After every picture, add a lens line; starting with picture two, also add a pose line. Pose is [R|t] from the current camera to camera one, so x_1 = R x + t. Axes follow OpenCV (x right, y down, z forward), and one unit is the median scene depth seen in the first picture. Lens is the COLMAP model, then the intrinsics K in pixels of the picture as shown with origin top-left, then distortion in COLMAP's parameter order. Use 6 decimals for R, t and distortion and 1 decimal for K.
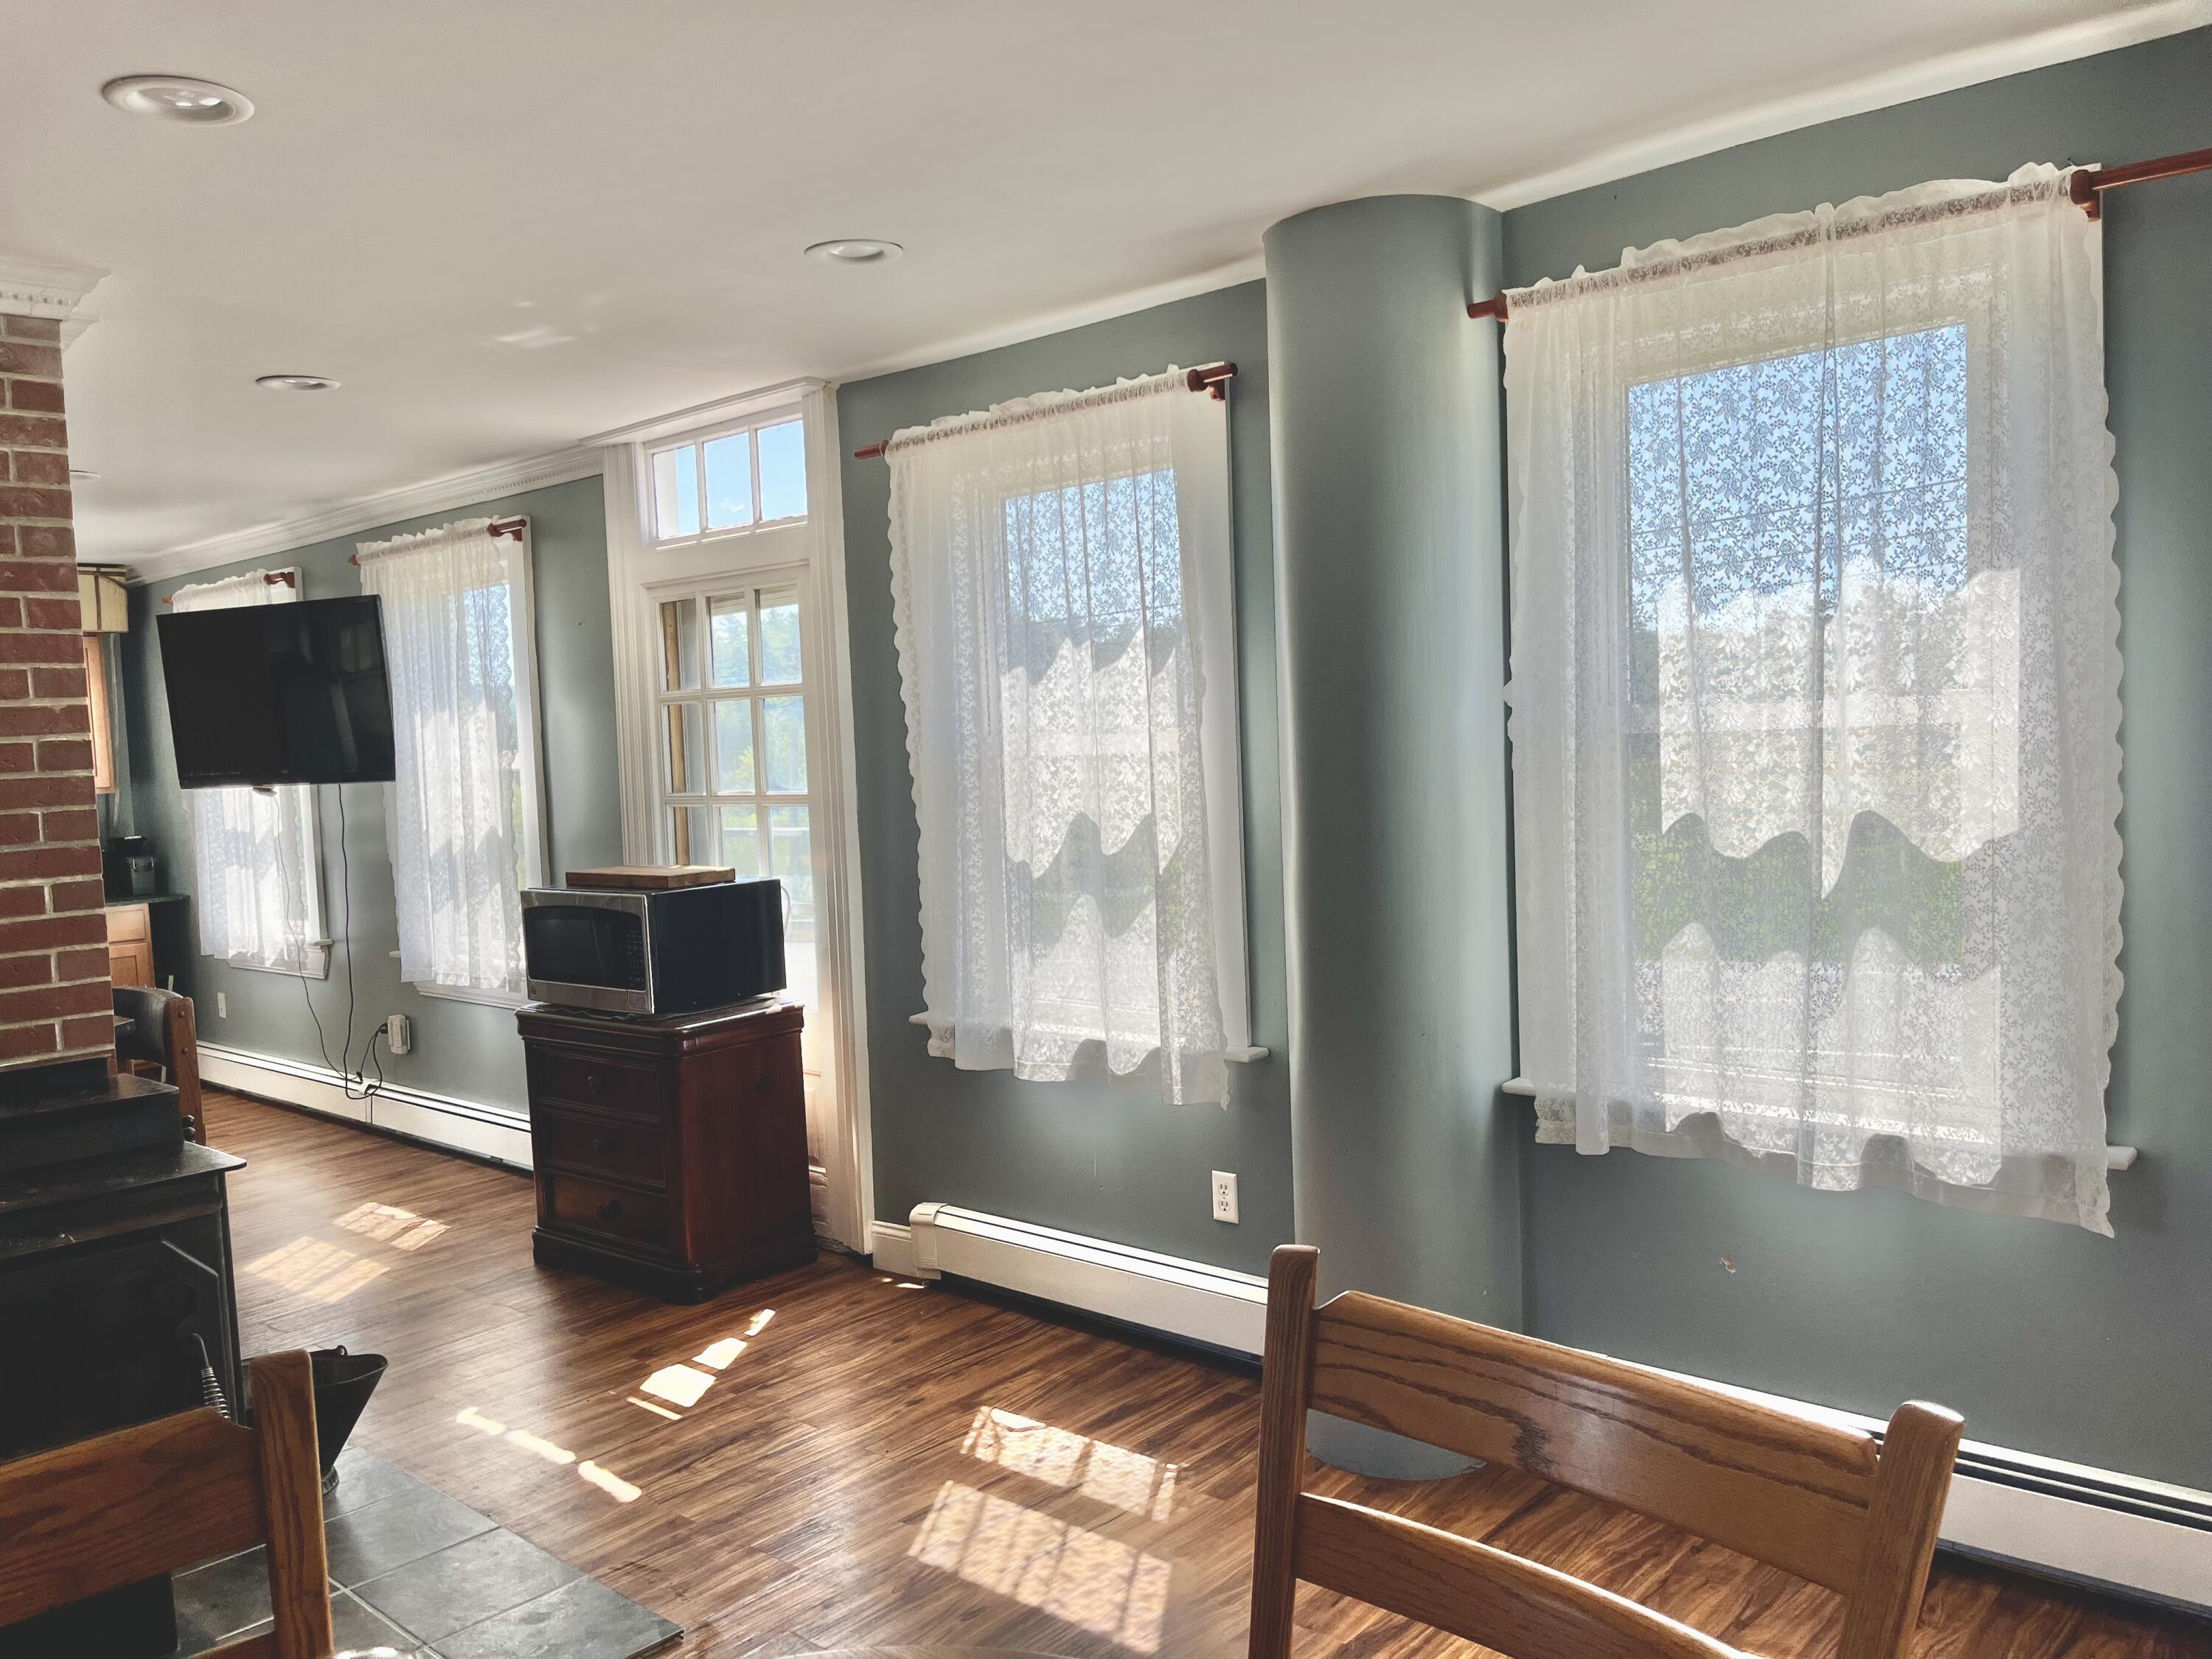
lens RADIAL K [[1625.2, 0, 1116.0], [0, 1625.2, 841.0], [0, 0, 1]] dist [0.040040, -0.080742]
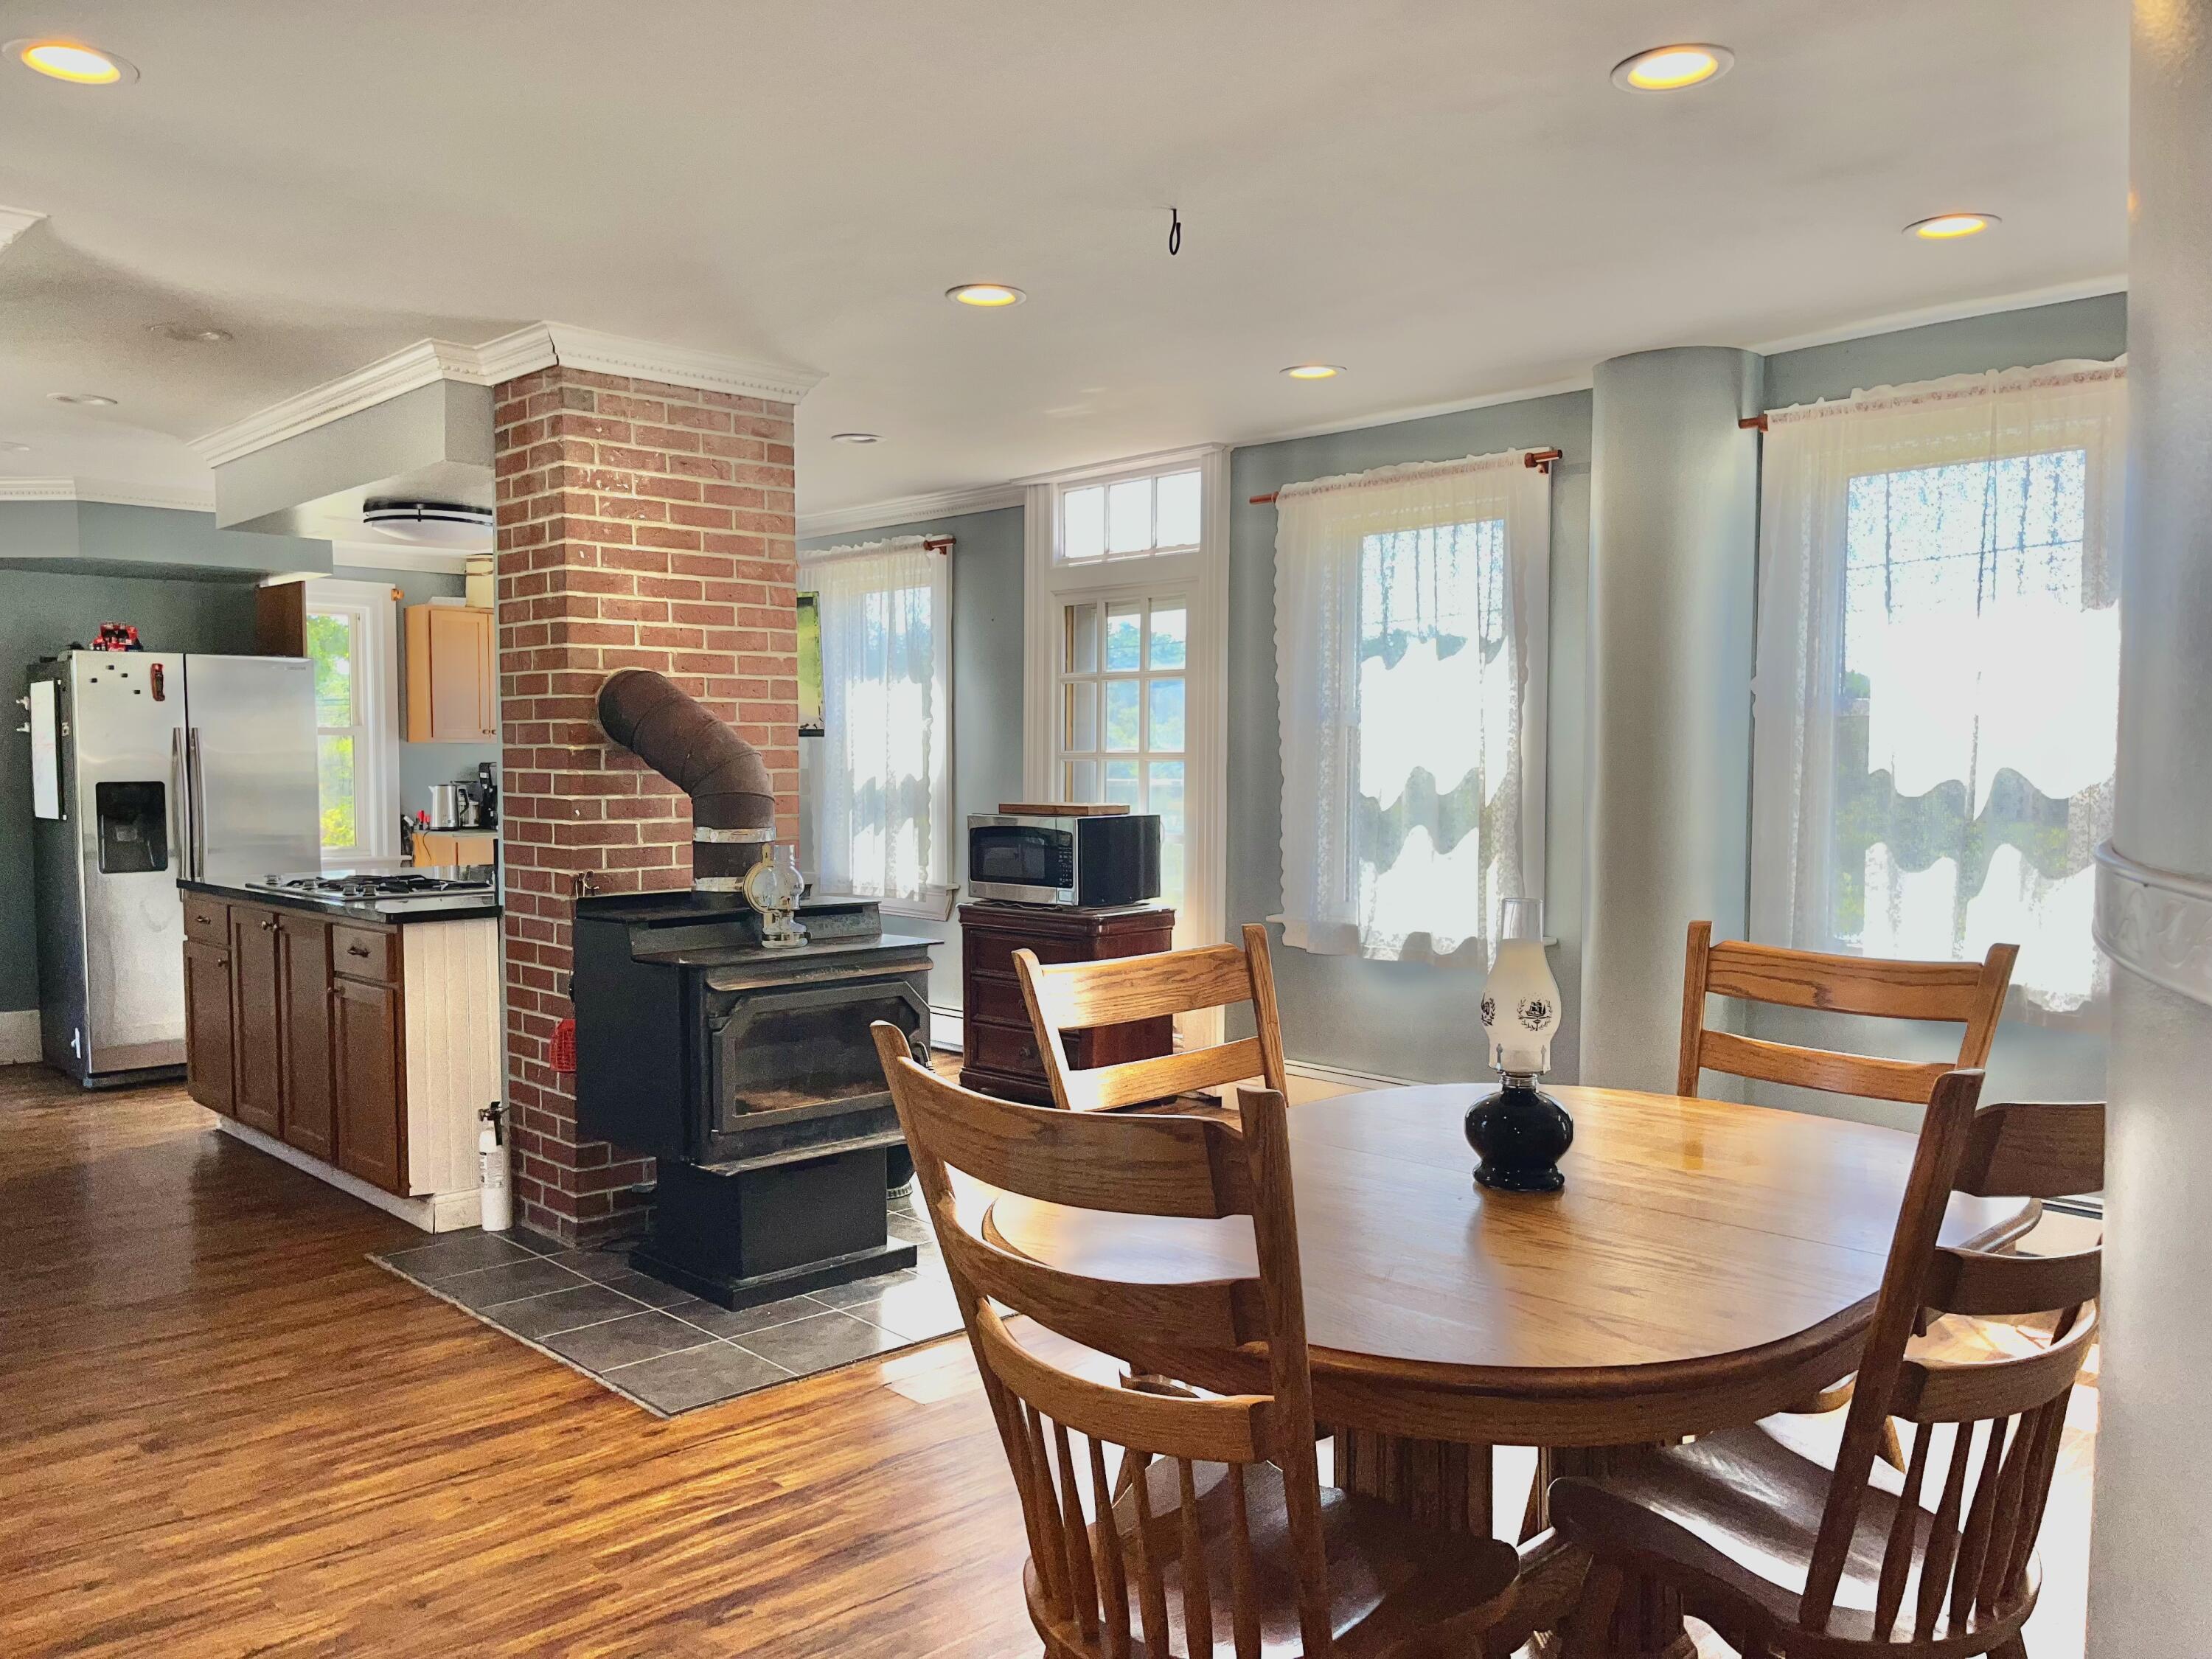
lens RADIAL K [[1625.2, 0, 1116.0], [0, 1625.2, 841.0], [0, 0, 1]] dist [0.040040, -0.080742]
pose [[0.995709, 0.046902, -0.079768, -0.157676], [-0.047803, 0.998812, -0.009421, 0.068445], [0.079232, 0.013194, 0.996769, -0.381017]]
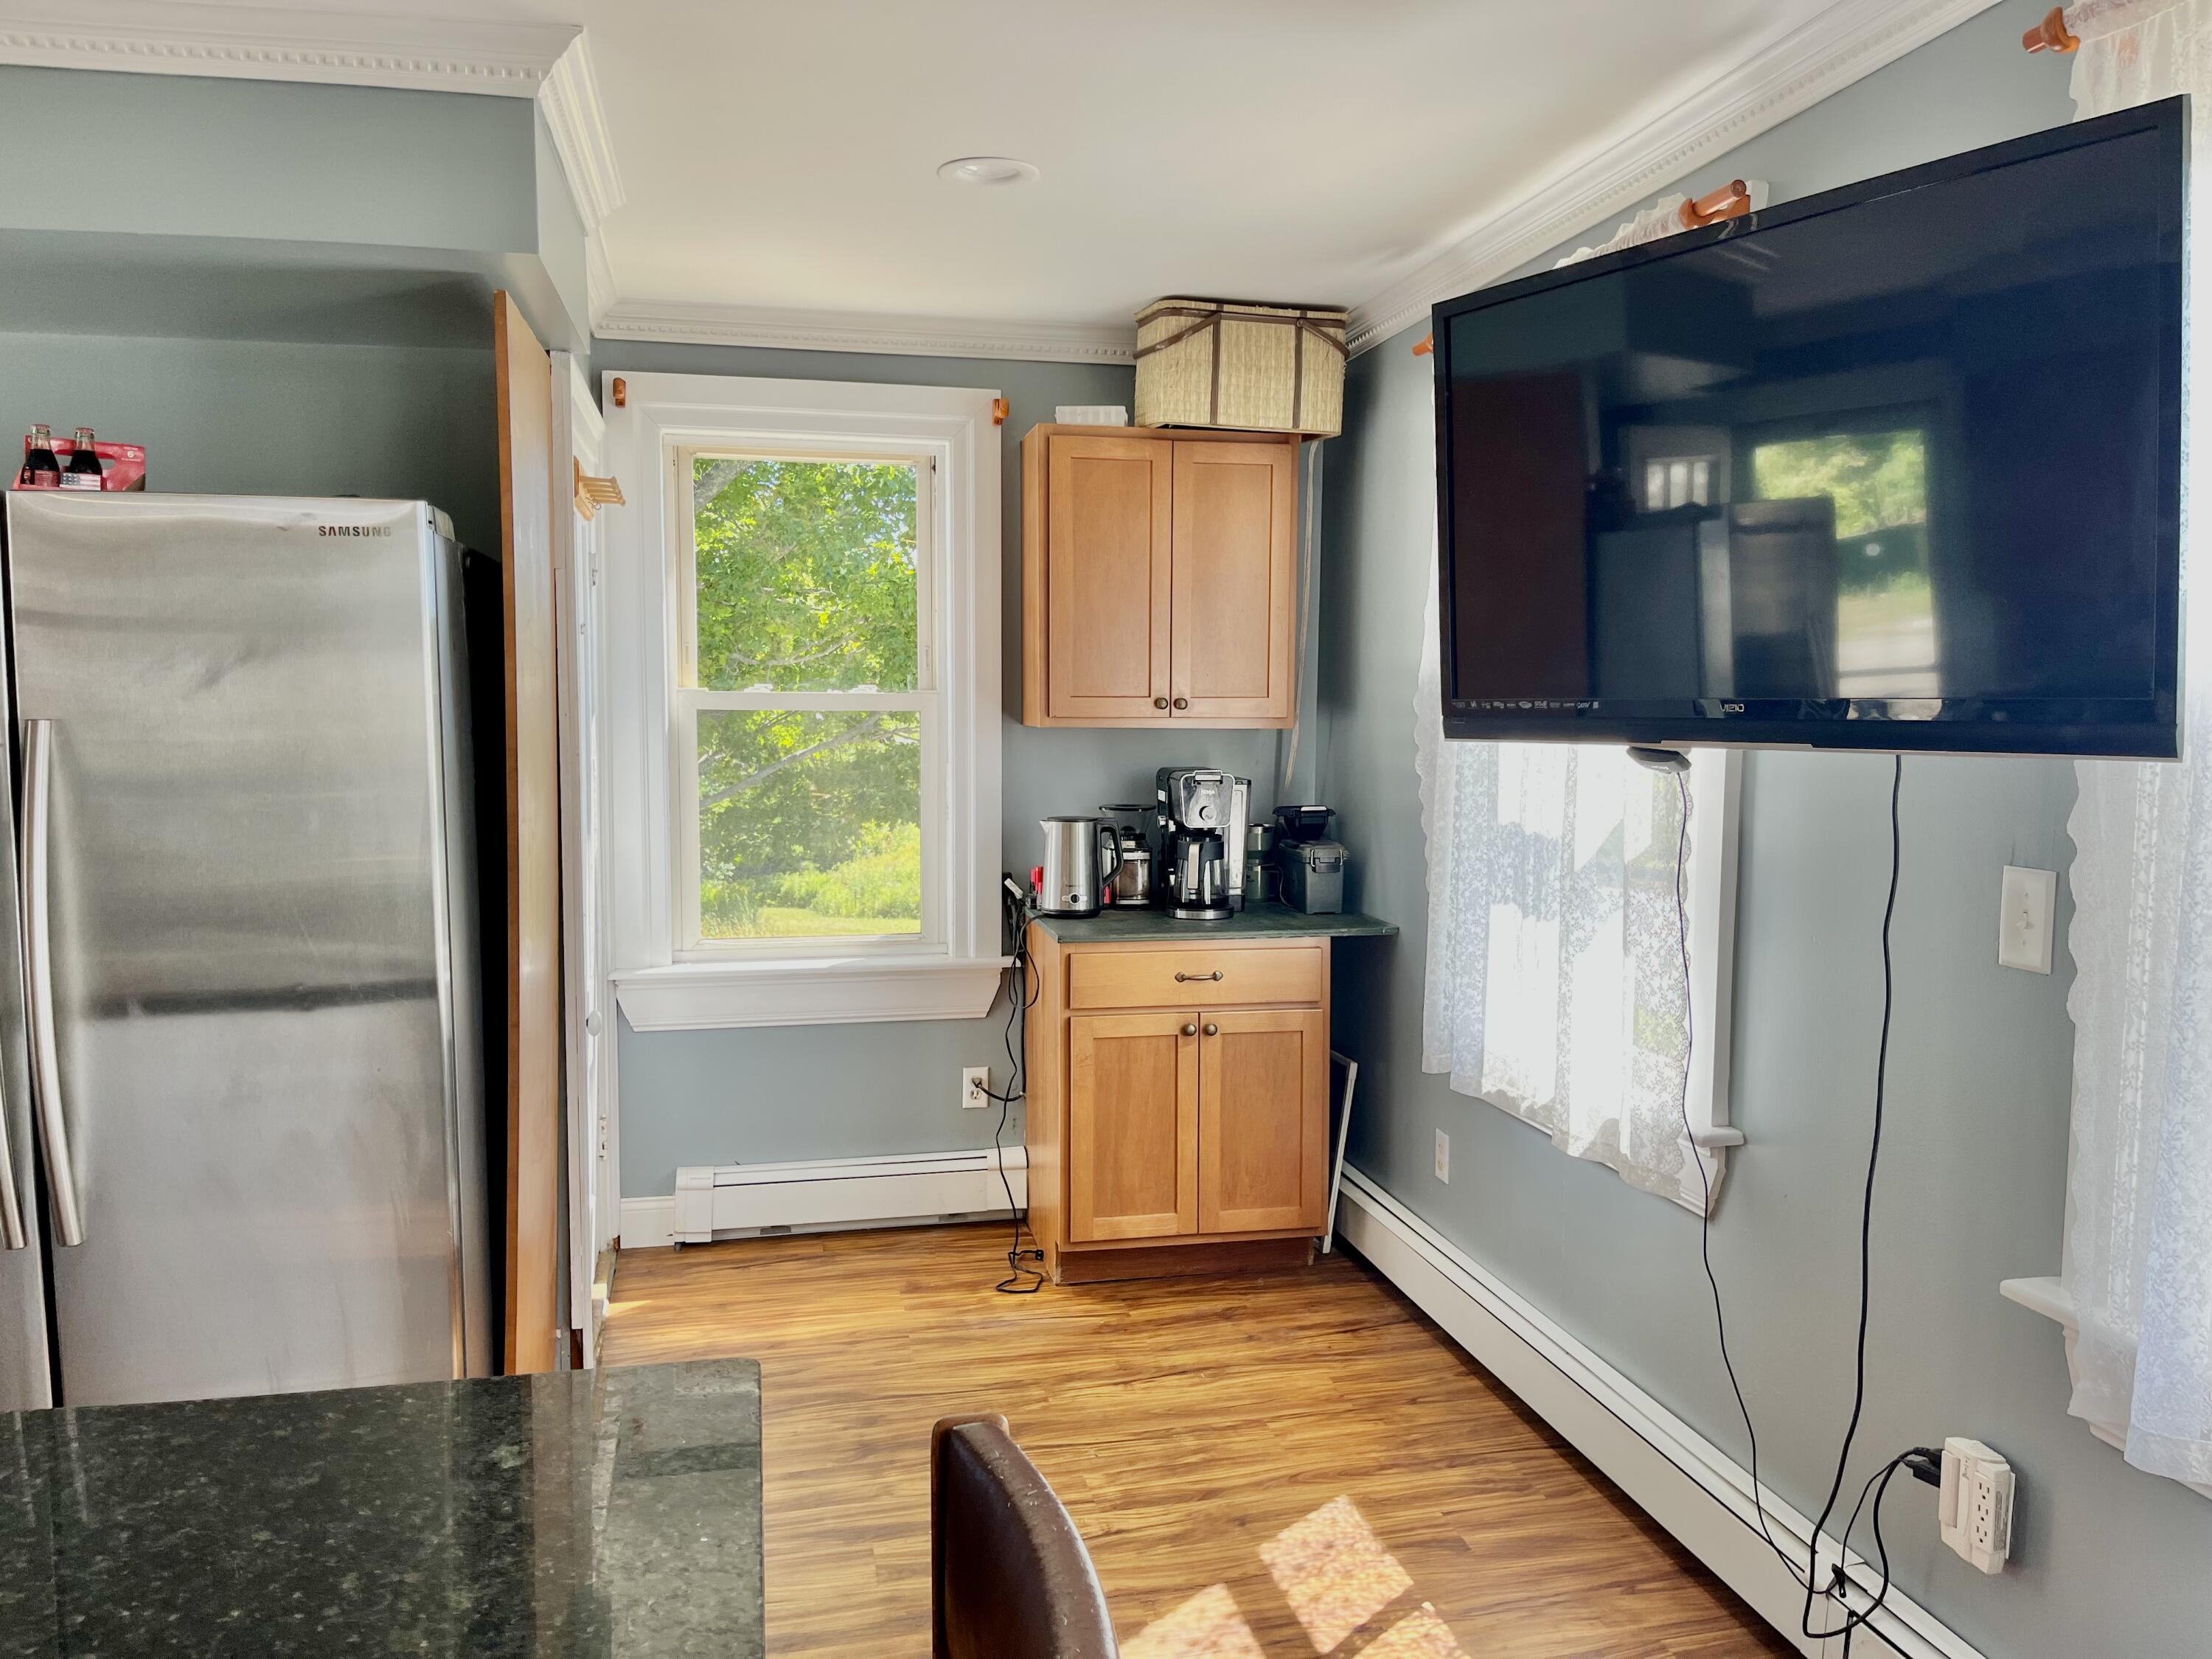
lens RADIAL K [[1625.2, 0, 1116.0], [0, 1625.2, 841.0], [0, 0, 1]] dist [0.040040, -0.080742]
pose [[0.797187, 0.099489, -0.595479, -0.629959], [-0.078366, 0.995036, 0.061334, -0.038858], [0.598625, -0.002230, 0.801026, 0.996617]]
